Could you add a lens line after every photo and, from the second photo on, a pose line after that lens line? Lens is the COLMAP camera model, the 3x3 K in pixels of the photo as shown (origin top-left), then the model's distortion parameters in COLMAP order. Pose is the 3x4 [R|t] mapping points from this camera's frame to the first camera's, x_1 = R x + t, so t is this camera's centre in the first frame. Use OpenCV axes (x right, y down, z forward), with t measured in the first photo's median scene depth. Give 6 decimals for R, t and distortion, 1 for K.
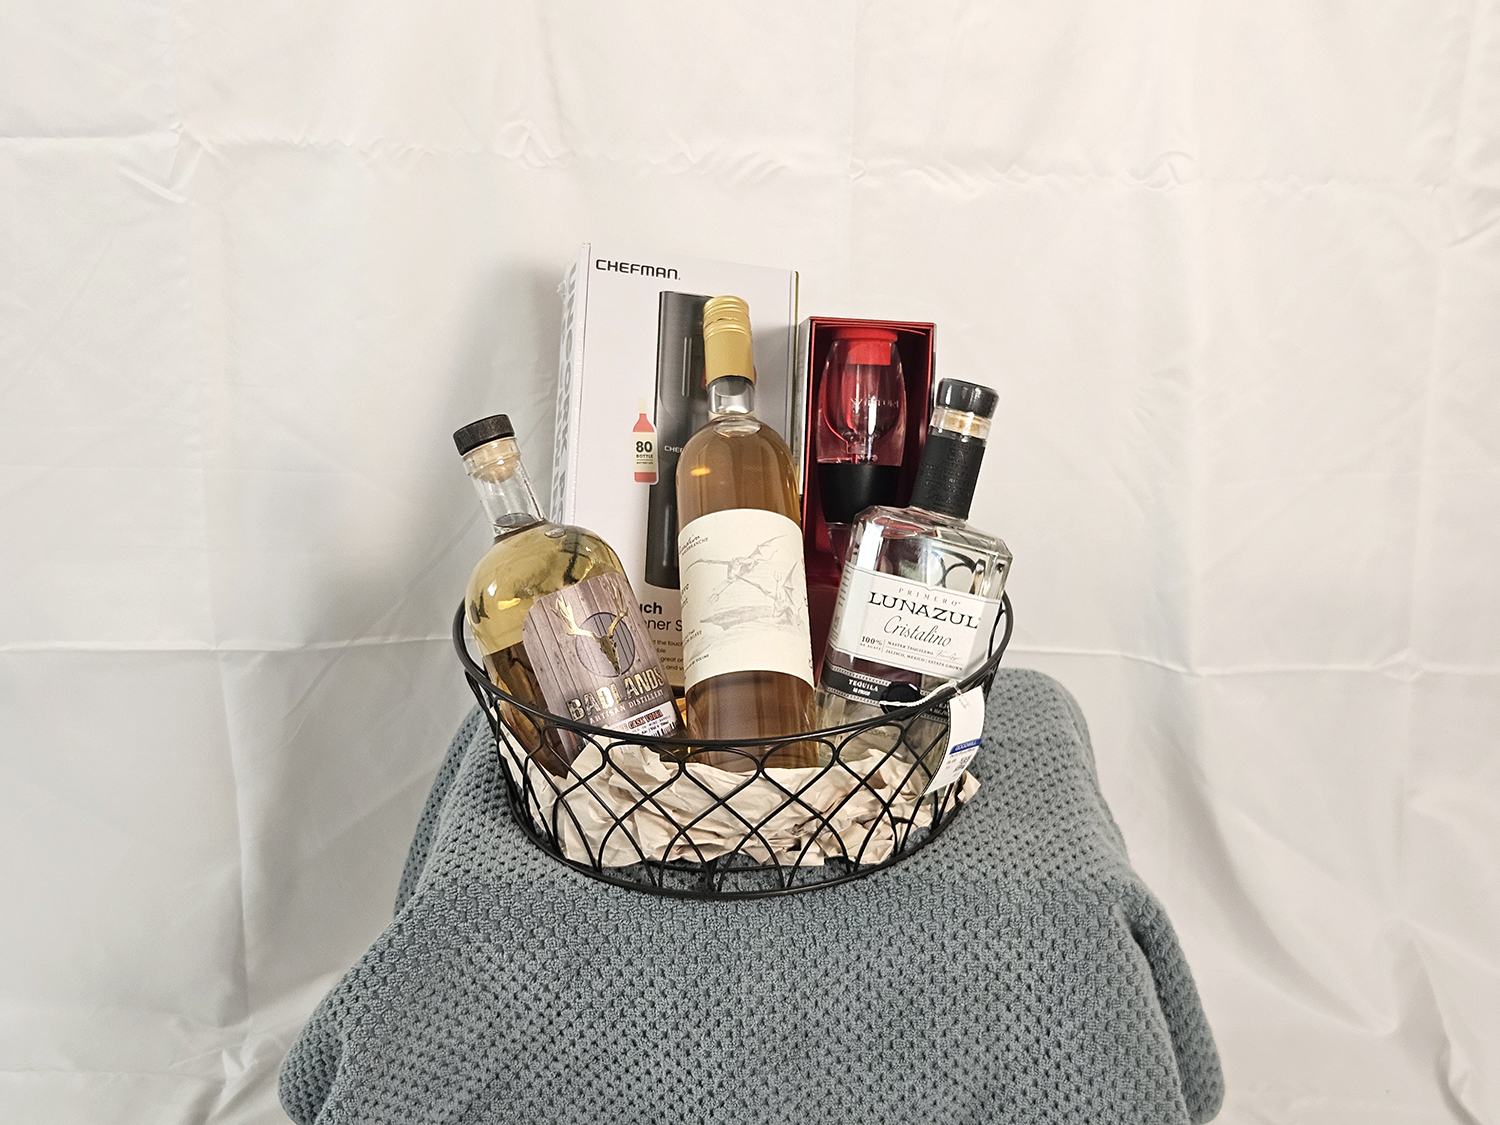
lens RADIAL K [[1466.2, 0, 750.0], [0, 1466.2, 562.5], [0, 0, 1]] dist [0.111007, -0.158806]
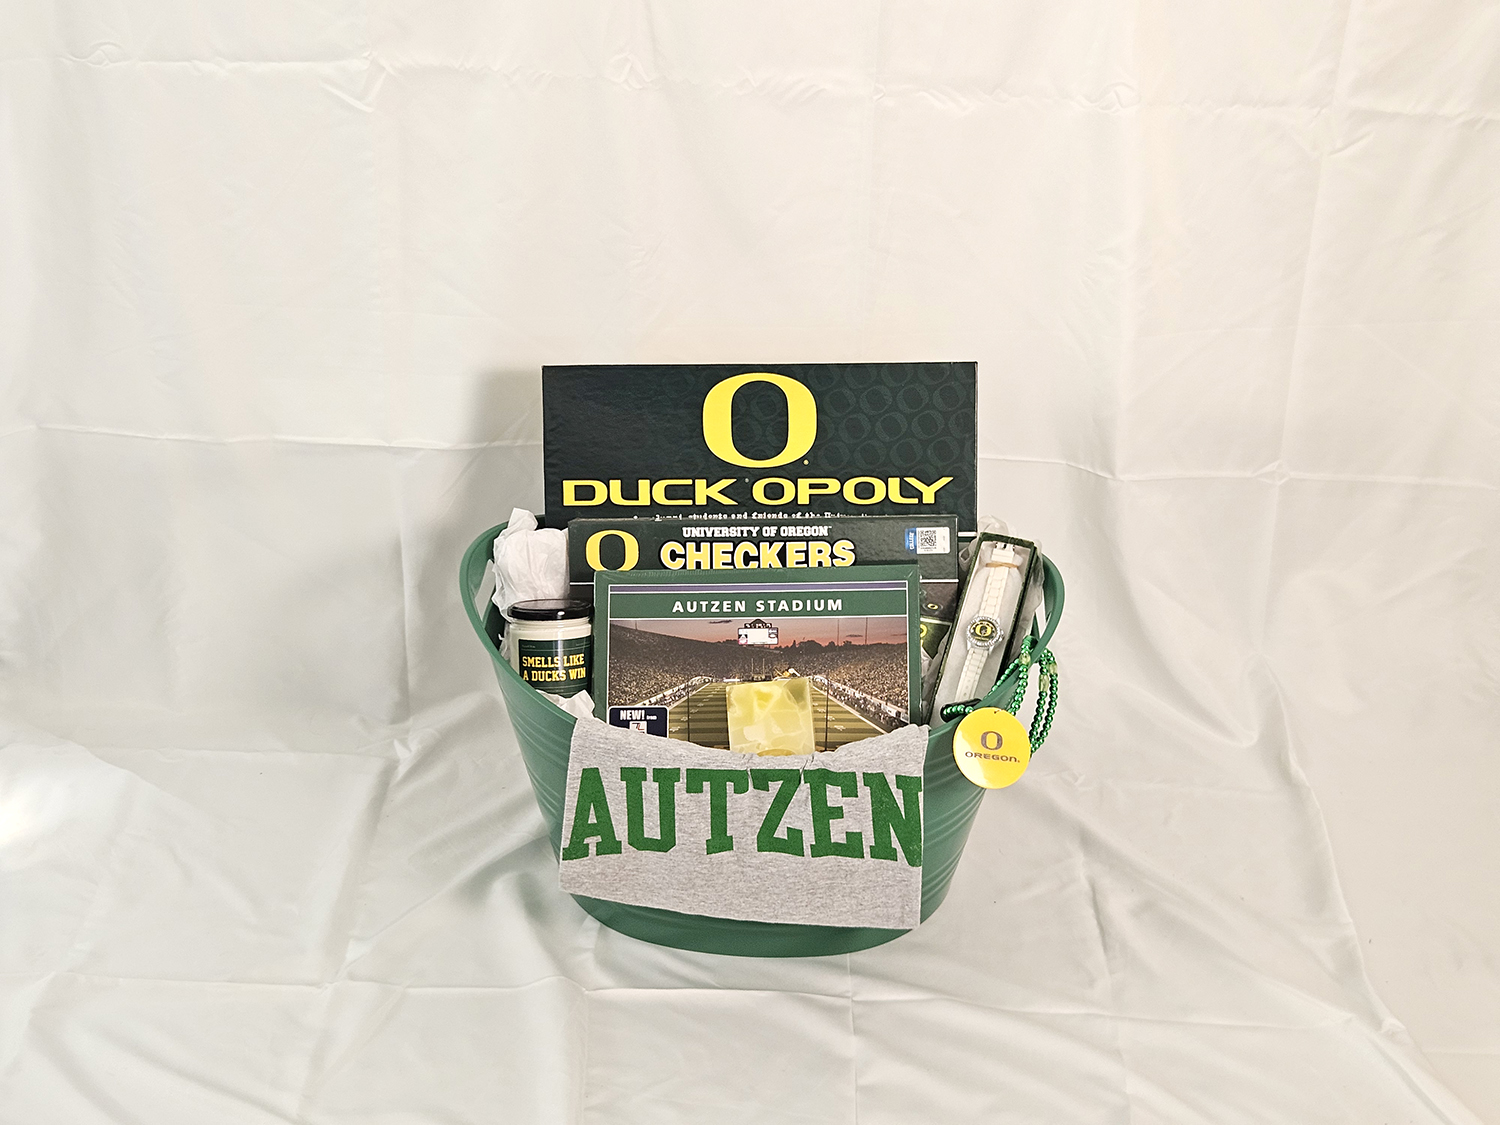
lens RADIAL K [[1277.1, 0, 780.2], [0, 1277.1, 566.1], [0, 0, 1]] dist [0.035326, -0.005396]
pose [[0.999837, 0.017267, 0.005234, -0.013337], [-0.017864, 0.988104, 0.152744, -0.021476], [-0.002534, -0.152812, 0.988252, -0.188104]]
